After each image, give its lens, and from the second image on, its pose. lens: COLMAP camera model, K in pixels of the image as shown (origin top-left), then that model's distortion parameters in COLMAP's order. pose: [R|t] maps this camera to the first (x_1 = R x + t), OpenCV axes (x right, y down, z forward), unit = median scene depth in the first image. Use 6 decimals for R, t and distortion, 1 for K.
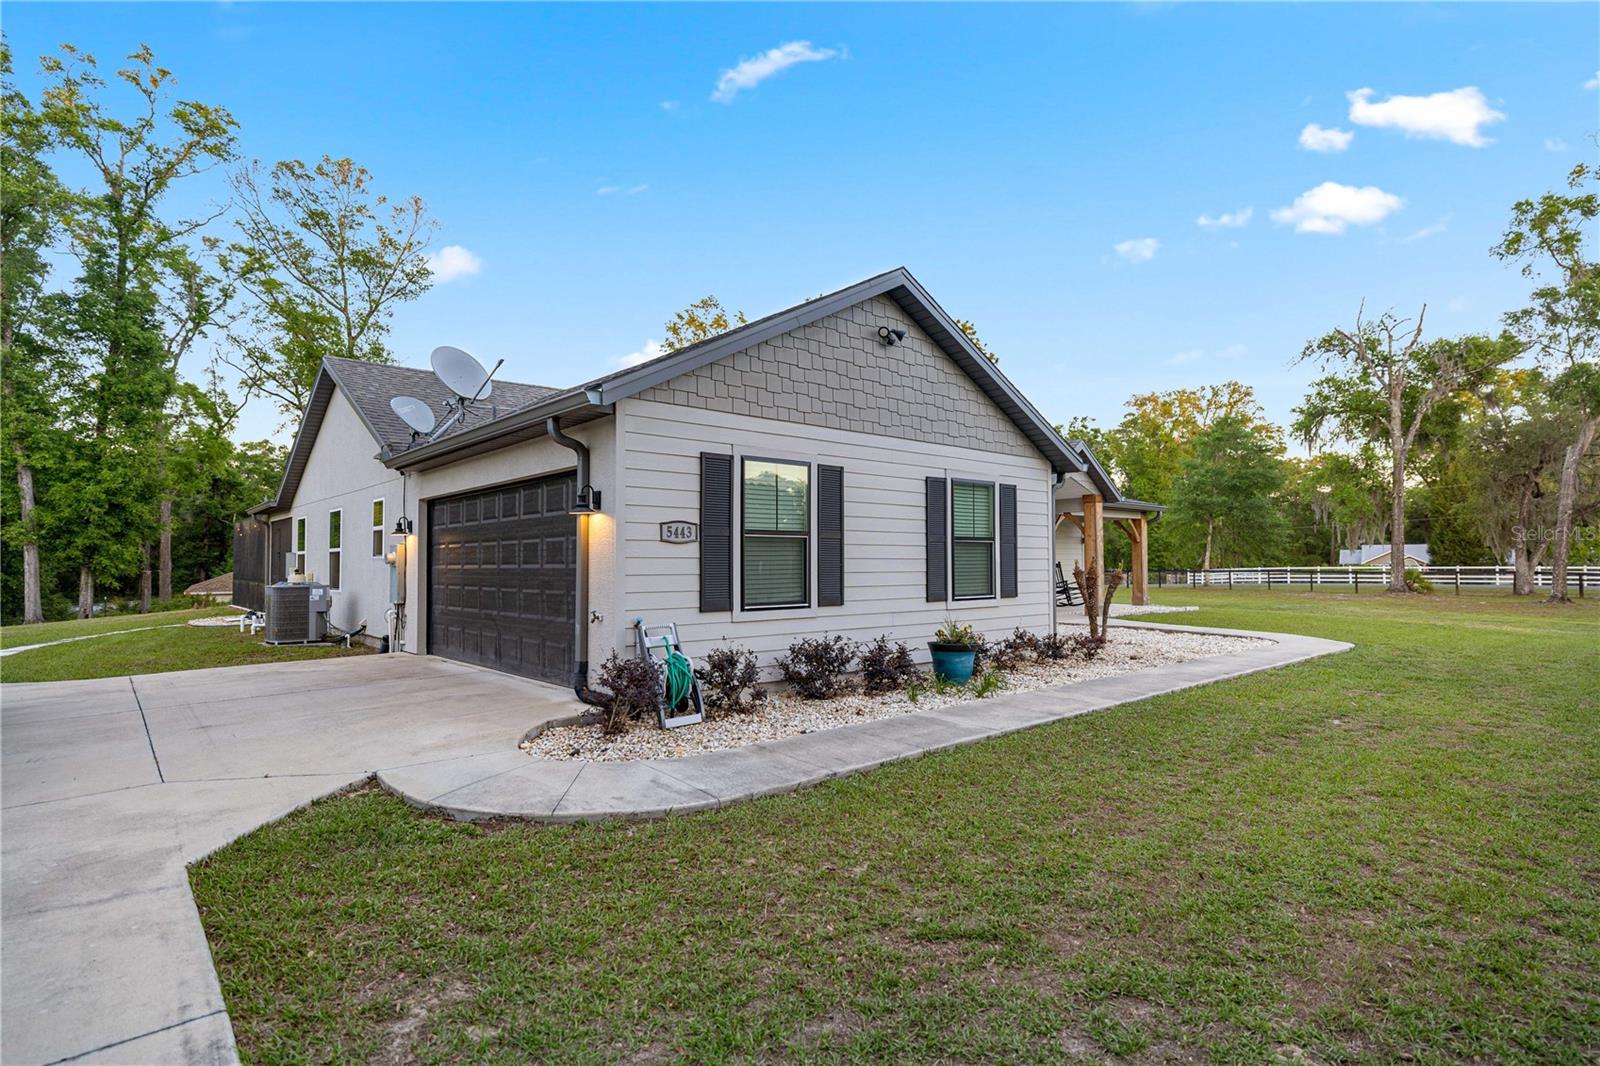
lens RADIAL K [[820.0, 0, 803.8], [0, 820.0, 535.9], [0, 0, 1]] dist [0.000428, 0.000199]
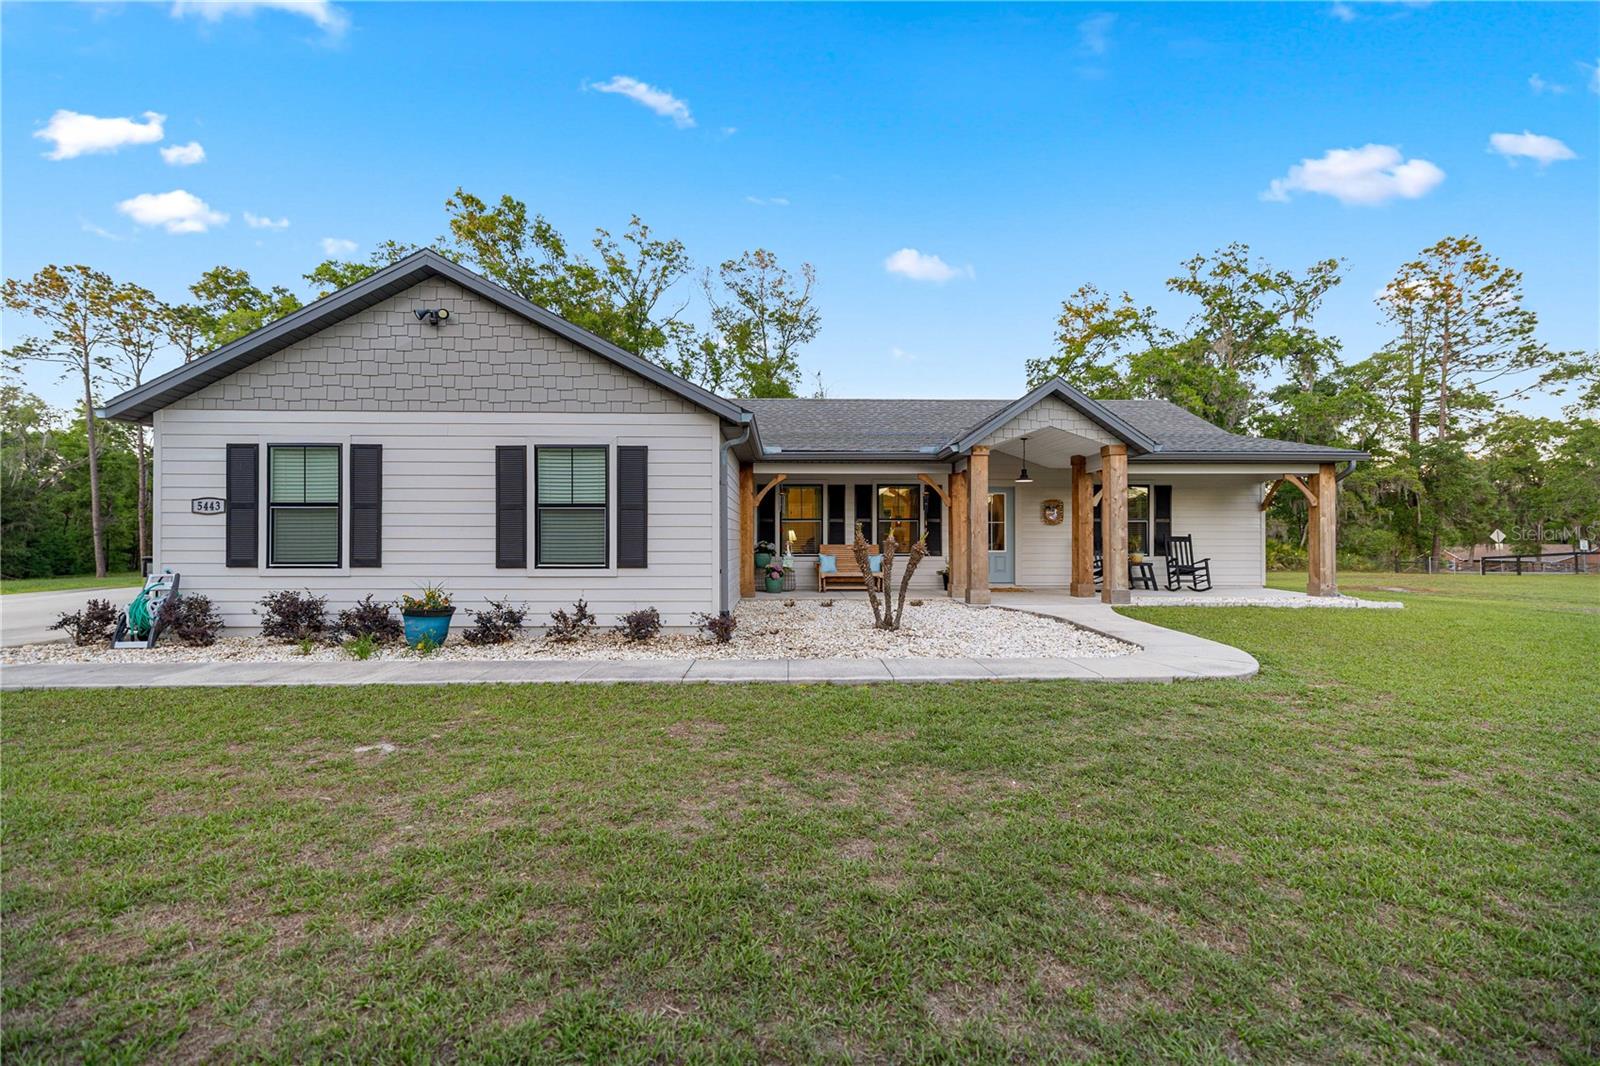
lens RADIAL K [[677.1, 0, 800.0], [0, 677.1, 535.1], [0, 0, 1]] dist [-0.001422, -0.000040]
pose [[0.769724, -0.000616, -0.638376, 1.082160], [0.017653, 0.999638, 0.020320, 0.031587], [0.638132, -0.026910, 0.769456, 0.649718]]
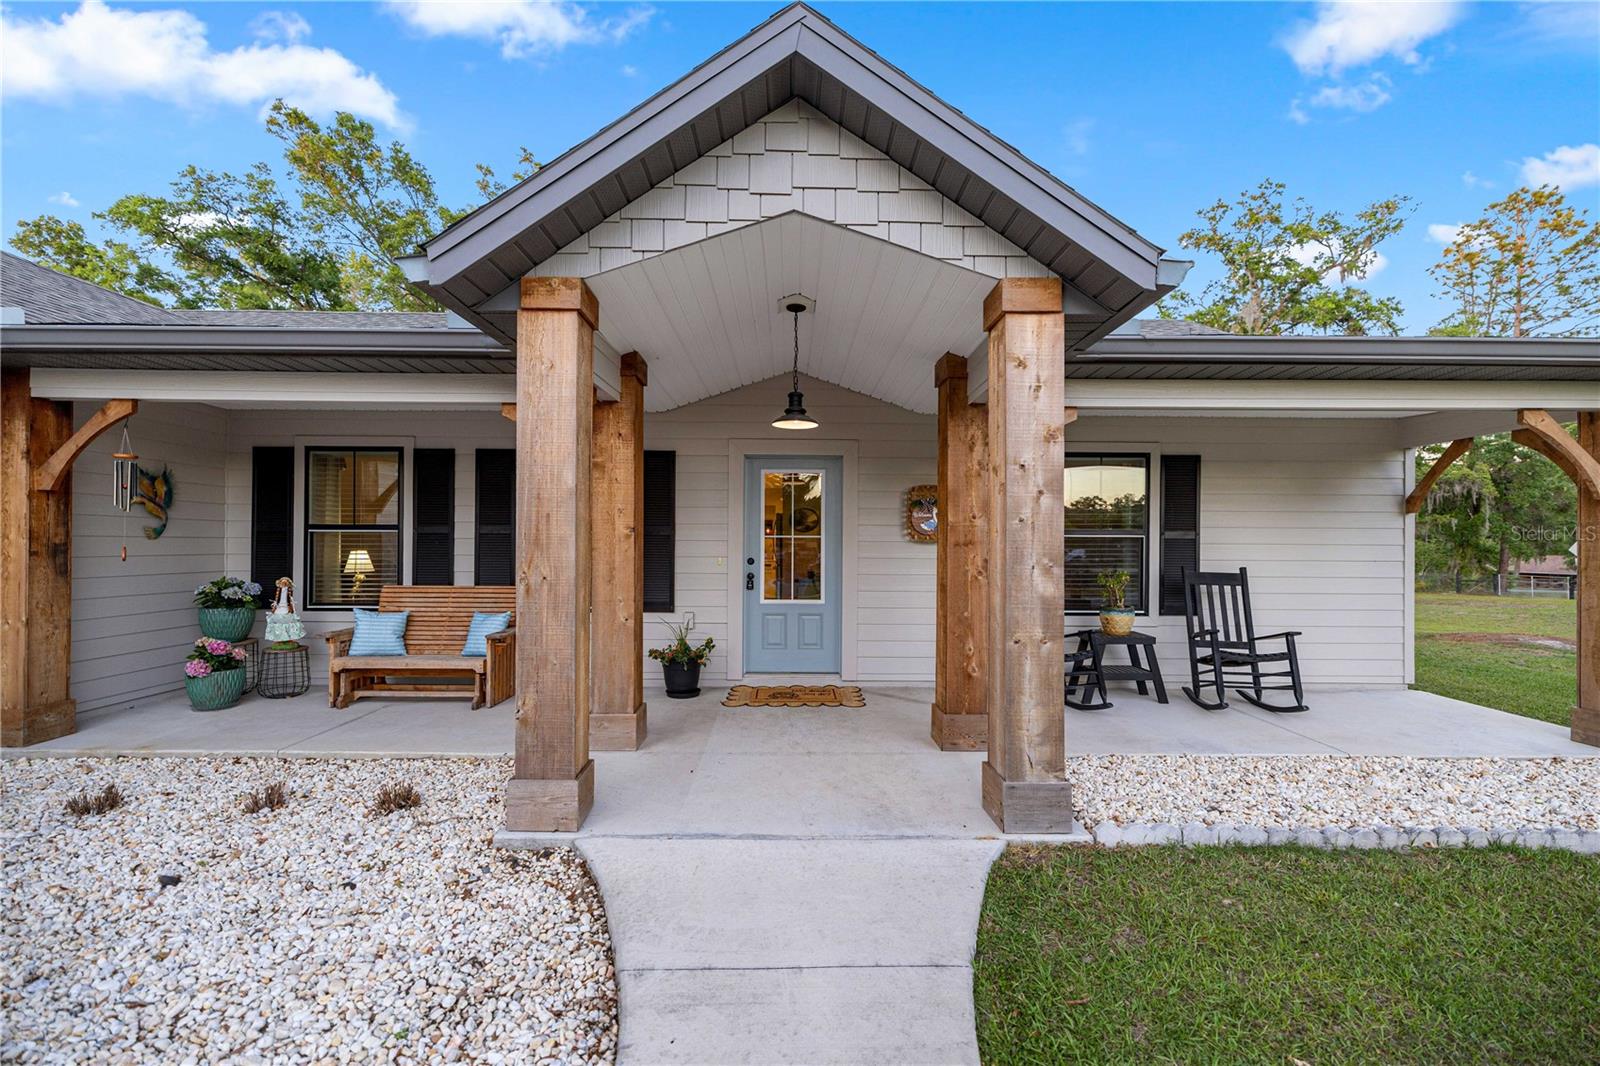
lens RADIAL K [[677.1, 0, 801.3], [0, 677.1, 539.7], [0, 0, 1]] dist [-0.001422, -0.000040]
pose [[0.764095, 0.005626, -0.645079, 0.866249], [0.010661, 0.999715, 0.021346, 0.030638], [0.645015, -0.023187, 0.763818, 1.674266]]
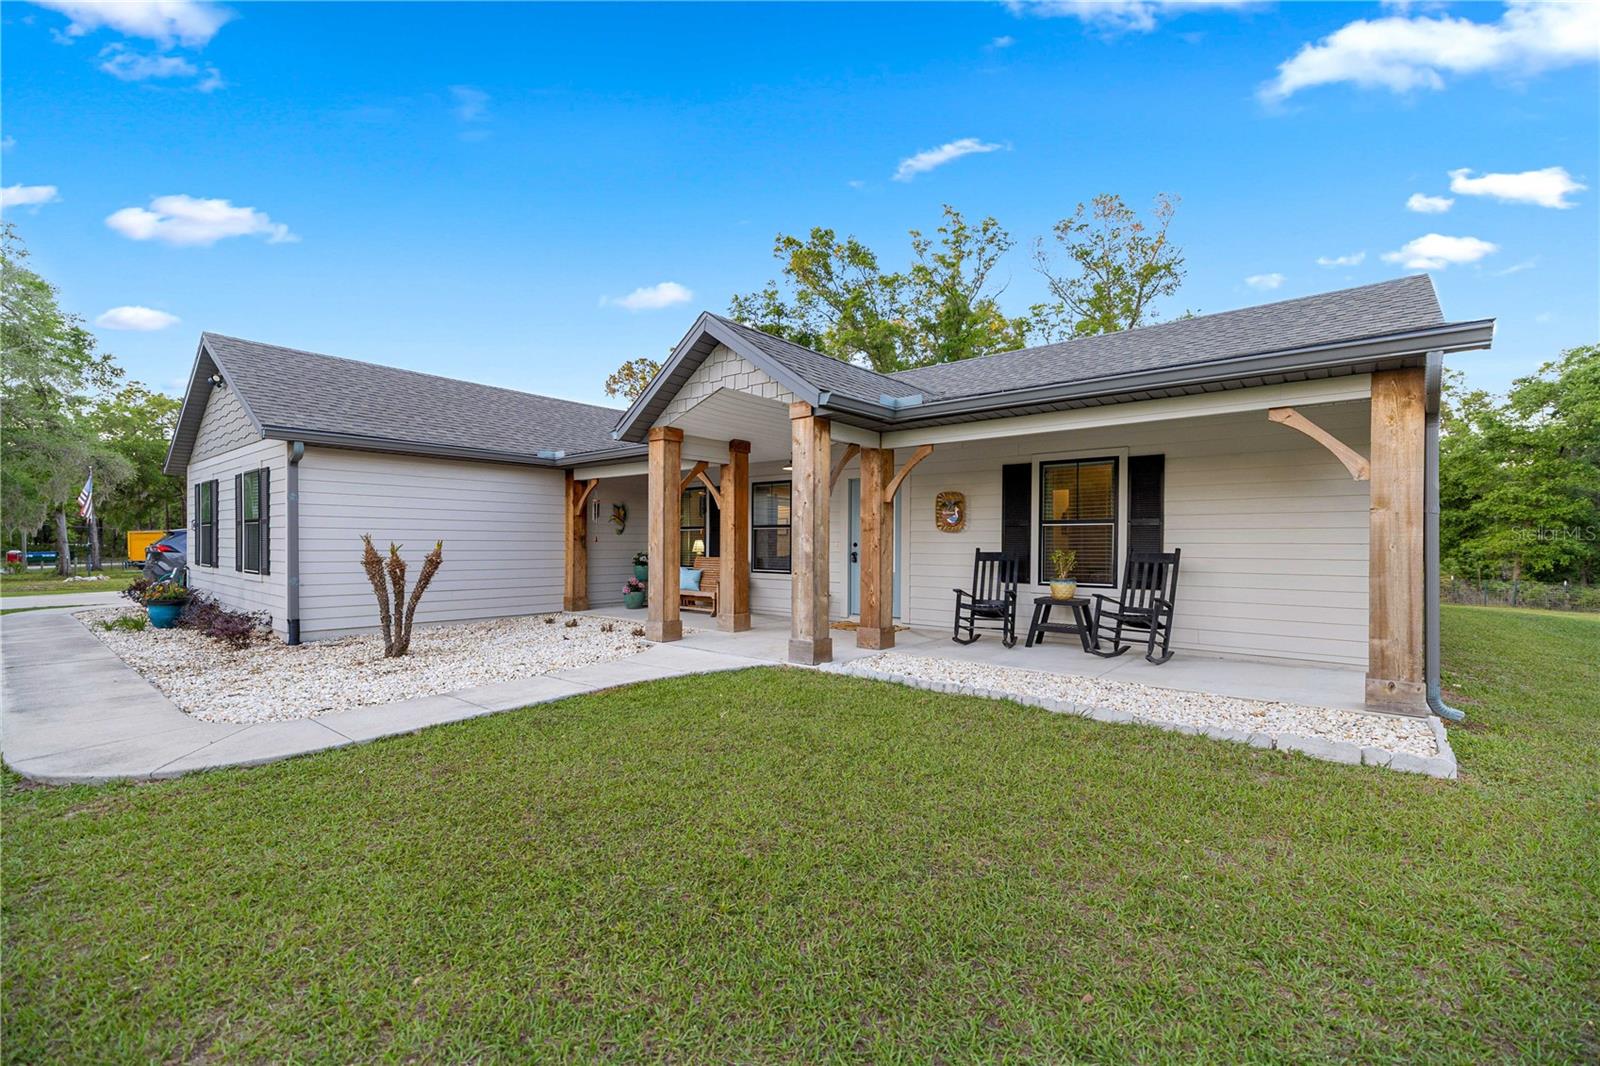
lens RADIAL K [[677.1, 0, 793.3], [0, 677.1, 543.2], [0, 0, 1]] dist [-0.001422, -0.000040]
pose [[0.156299, 0.004637, -0.987699, 1.497017], [0.026183, 0.999618, 0.008837, 0.052866], [0.987363, -0.027242, 0.156118, 1.908550]]
